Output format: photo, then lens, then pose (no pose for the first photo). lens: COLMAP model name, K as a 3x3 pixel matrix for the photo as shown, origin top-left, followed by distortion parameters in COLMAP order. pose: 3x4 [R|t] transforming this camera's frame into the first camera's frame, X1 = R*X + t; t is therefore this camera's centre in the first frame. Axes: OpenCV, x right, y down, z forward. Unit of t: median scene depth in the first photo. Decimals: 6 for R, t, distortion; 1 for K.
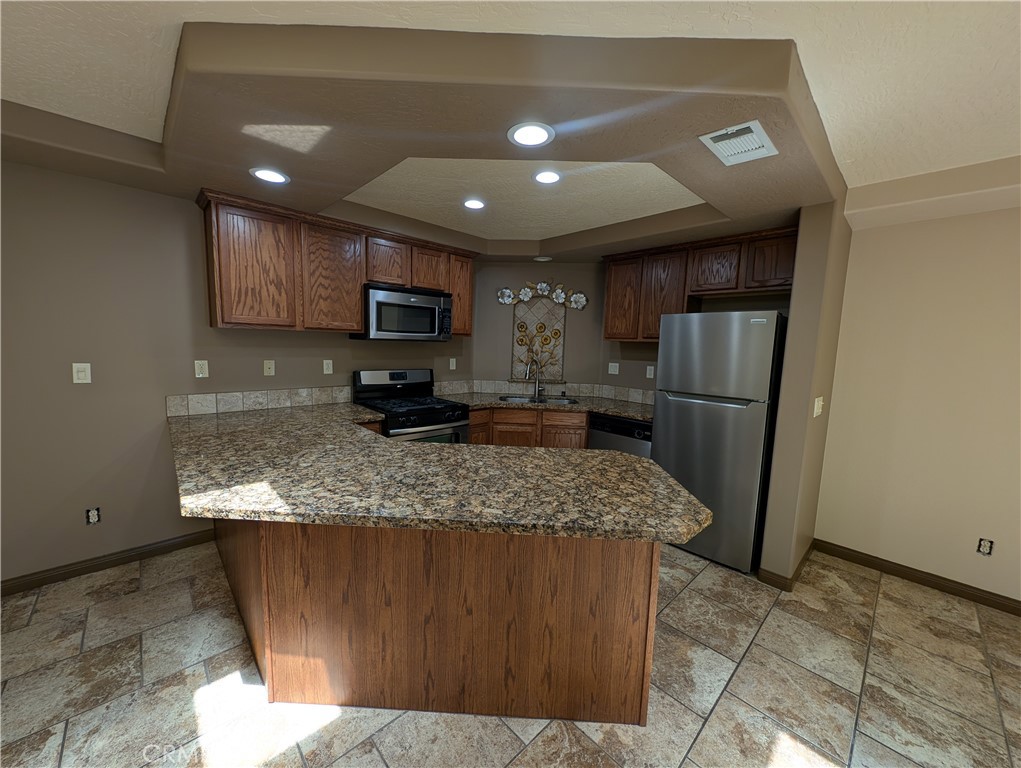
lens RADIAL K [[382.7, 0, 510.5], [0, 382.7, 384.0], [0, 0, 1]] dist [0.014790, -0.005374]
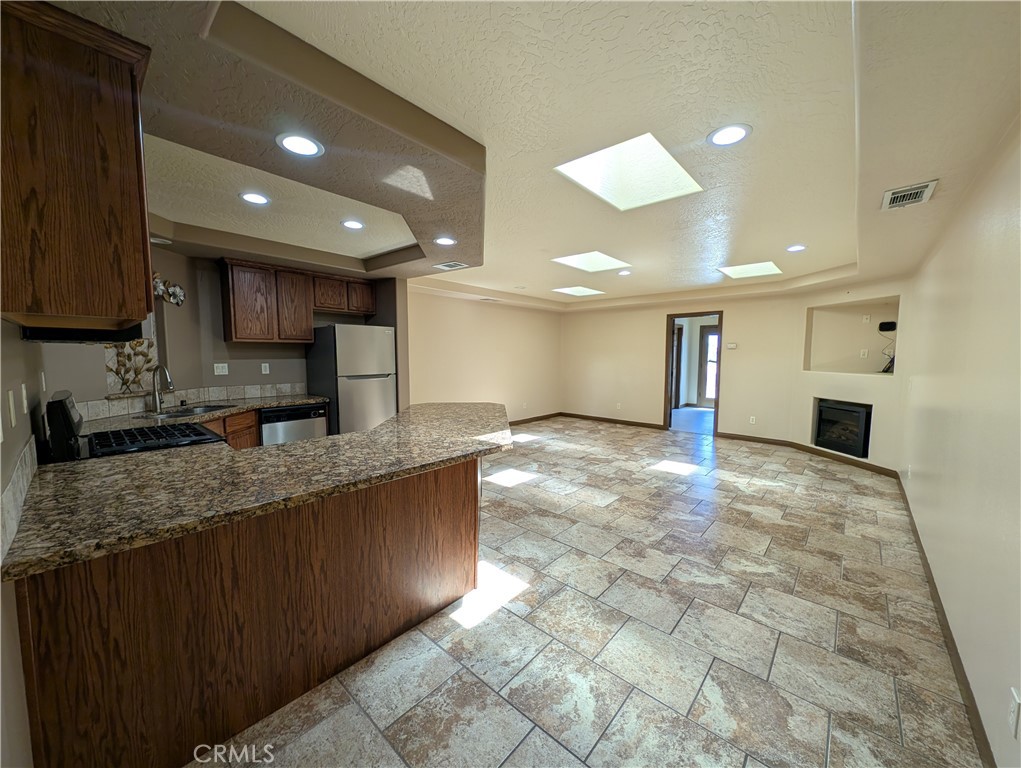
lens RADIAL K [[382.7, 0, 510.5], [0, 382.7, 384.0], [0, 0, 1]] dist [0.014790, -0.005374]
pose [[-0.091574, -0.109566, 0.989752, -1.417447], [0.103133, 0.987540, 0.118863, -0.079538], [-0.990443, 0.112961, -0.079134, 0.630016]]
